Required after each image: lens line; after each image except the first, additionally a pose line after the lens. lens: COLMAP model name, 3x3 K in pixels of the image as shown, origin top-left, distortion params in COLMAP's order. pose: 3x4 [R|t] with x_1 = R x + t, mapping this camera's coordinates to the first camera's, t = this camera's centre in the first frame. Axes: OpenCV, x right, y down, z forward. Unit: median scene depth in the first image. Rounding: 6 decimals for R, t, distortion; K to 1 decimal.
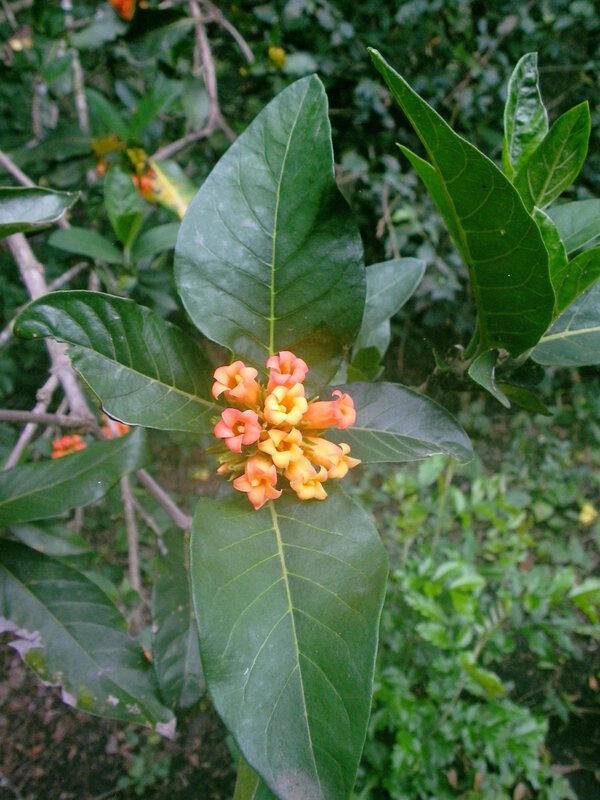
lens RADIAL K [[581.0, 0, 300.0], [0, 581.0, 400.0], [0, 0, 1]] dist [0.072210, -0.089884]
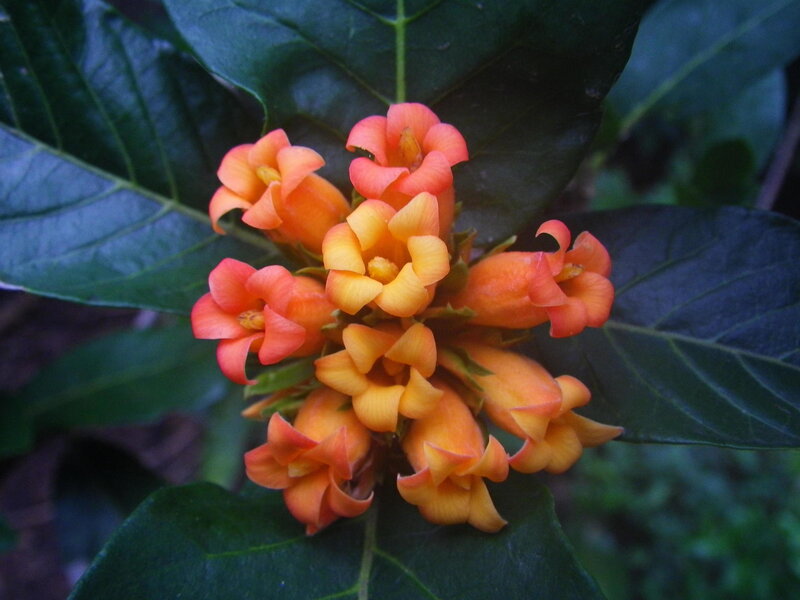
lens RADIAL K [[777.3, 0, 400.0], [0, 777.3, 300.0], [0, 0, 1]] dist [0.141704, -0.248305]
pose [[0.949825, 0.064613, -0.306035, 0.121182], [-0.043230, 0.996159, 0.076147, -0.001341], [0.309780, -0.059096, 0.948970, 0.542003]]
